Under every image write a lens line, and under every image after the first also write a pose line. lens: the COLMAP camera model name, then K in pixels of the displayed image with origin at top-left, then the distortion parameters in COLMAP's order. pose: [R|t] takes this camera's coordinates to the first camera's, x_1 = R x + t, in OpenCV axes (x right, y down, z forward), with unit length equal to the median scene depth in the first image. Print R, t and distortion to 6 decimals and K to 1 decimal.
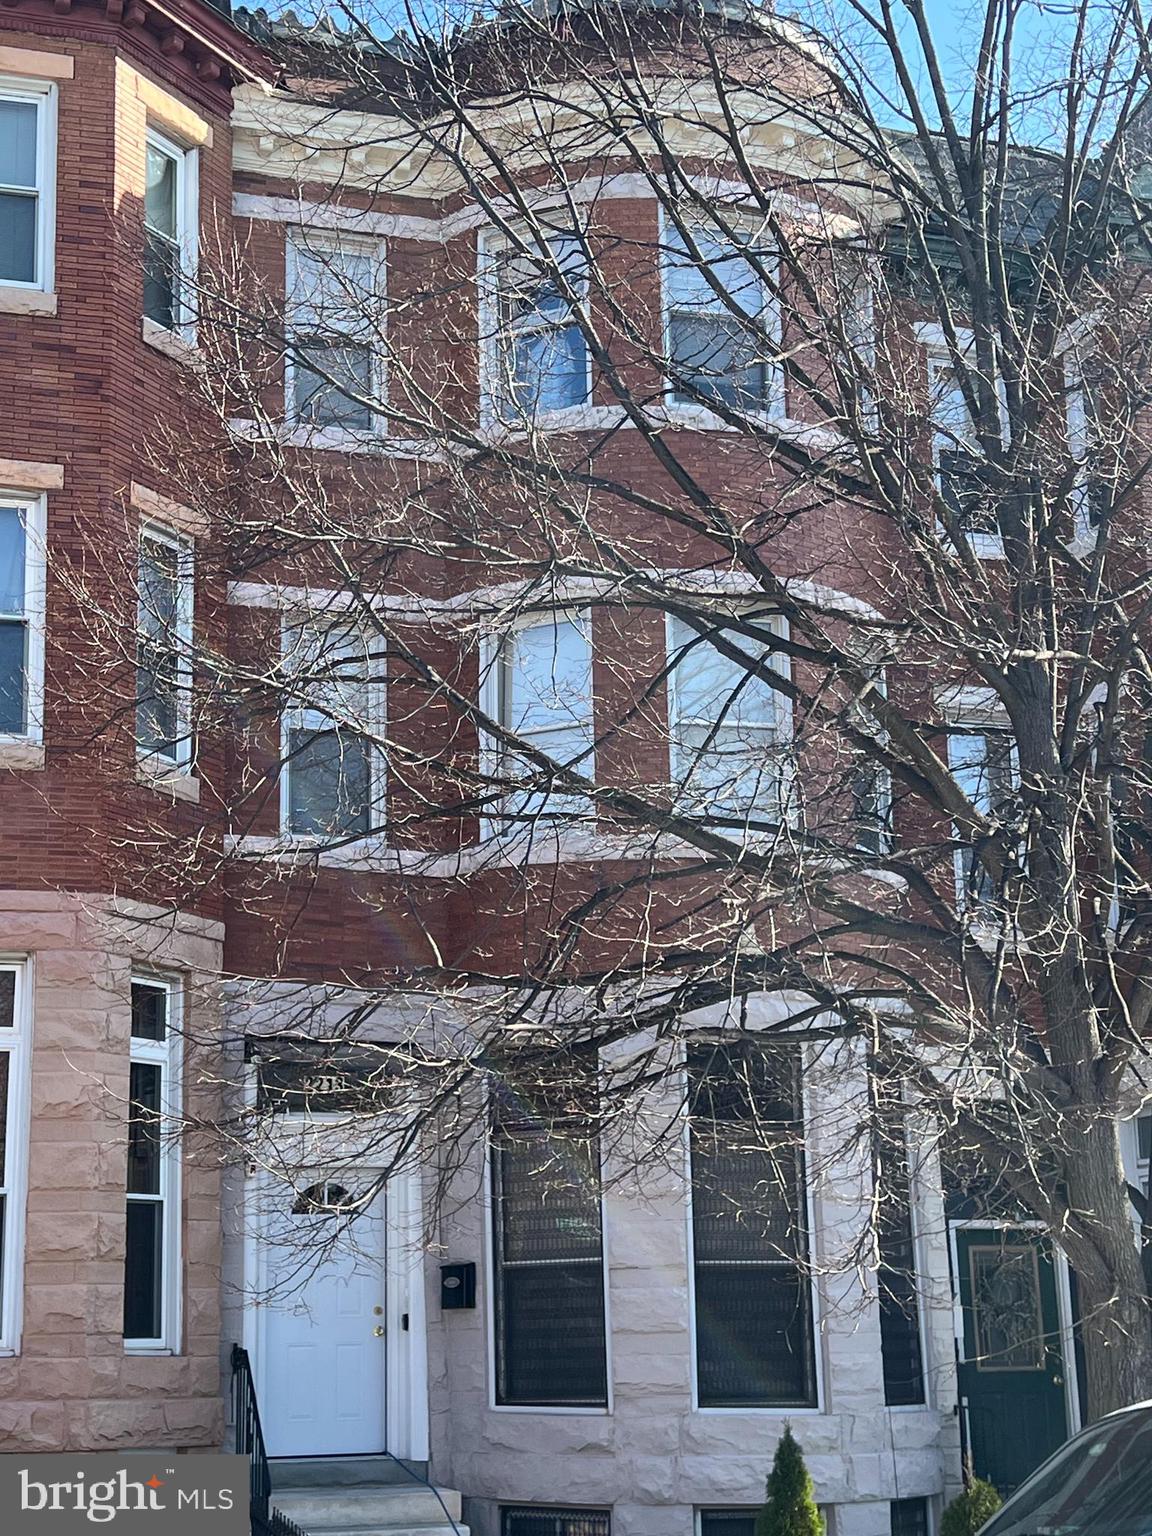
lens RADIAL K [[2372.8, 0, 574.0], [0, 2372.8, 766.2], [0, 0, 1]] dist [0.102667, 0.000000]
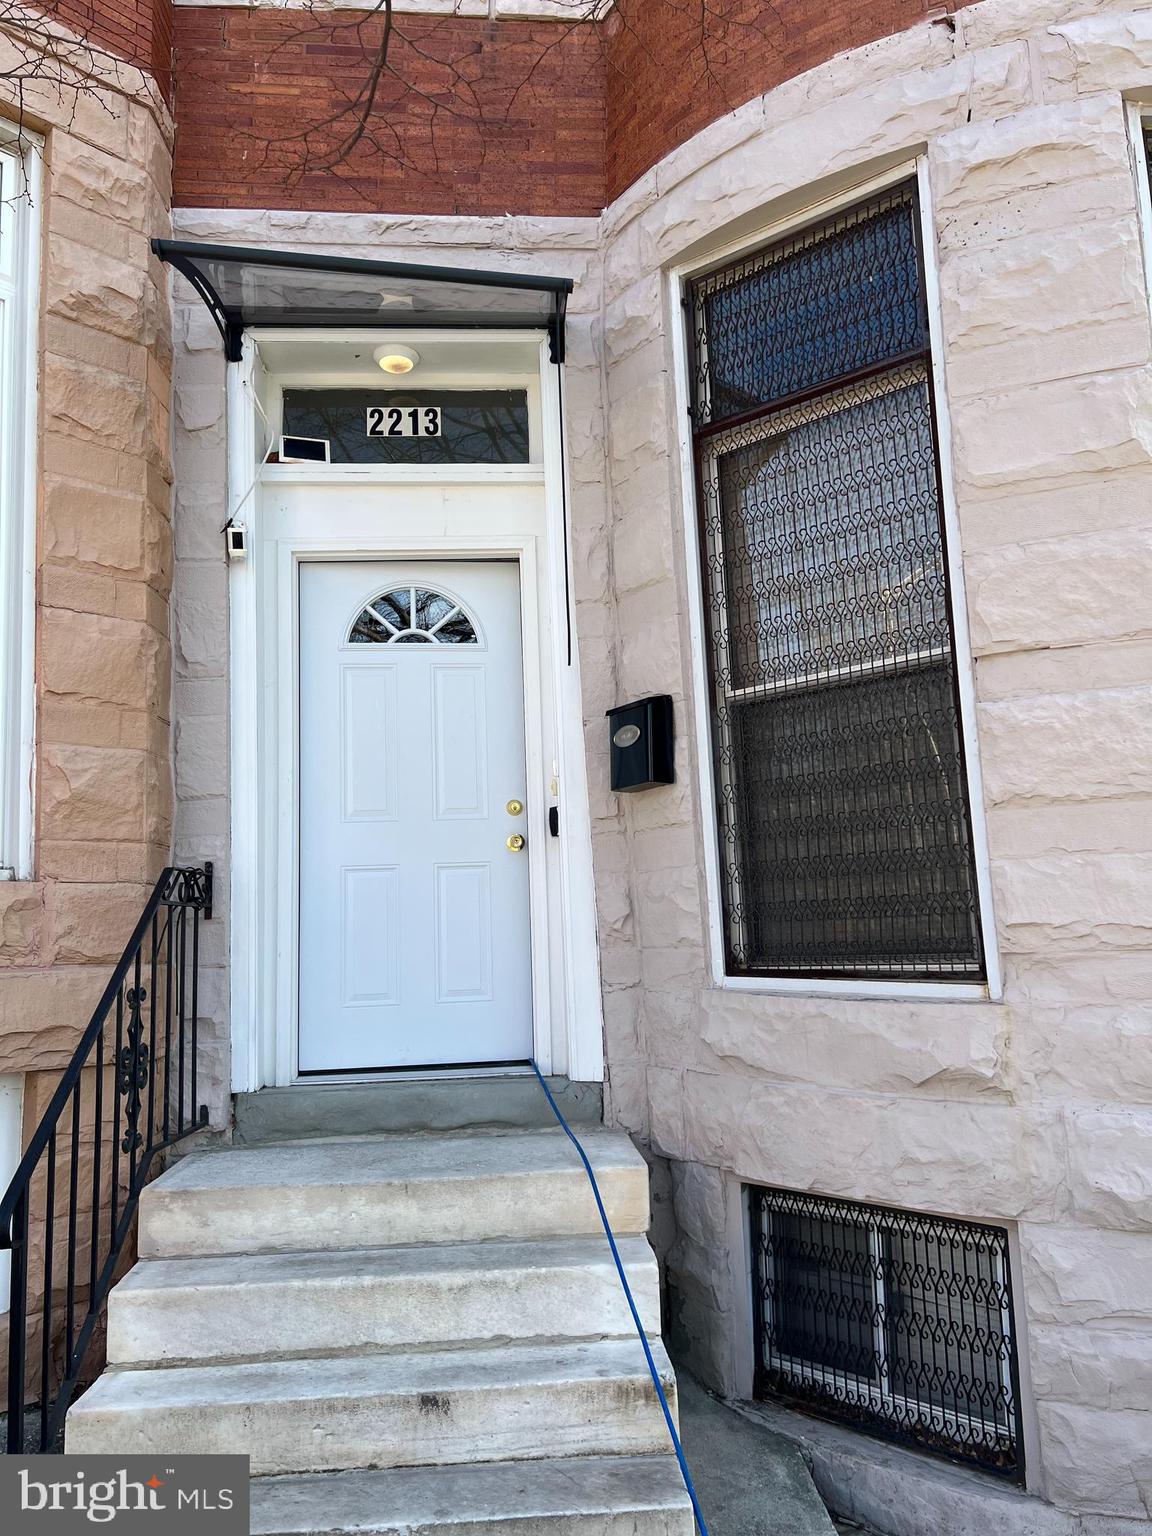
lens RADIAL K [[1154.0, 0, 574.1], [0, 1154.0, 771.9], [0, 0, 1]] dist [0.041502, -0.009151]
pose [[0.968704, -0.049812, -0.243168, -0.003971], [0.074612, 0.992786, 0.093860, 0.203916], [0.236738, -0.109066, 0.965432, 0.777992]]
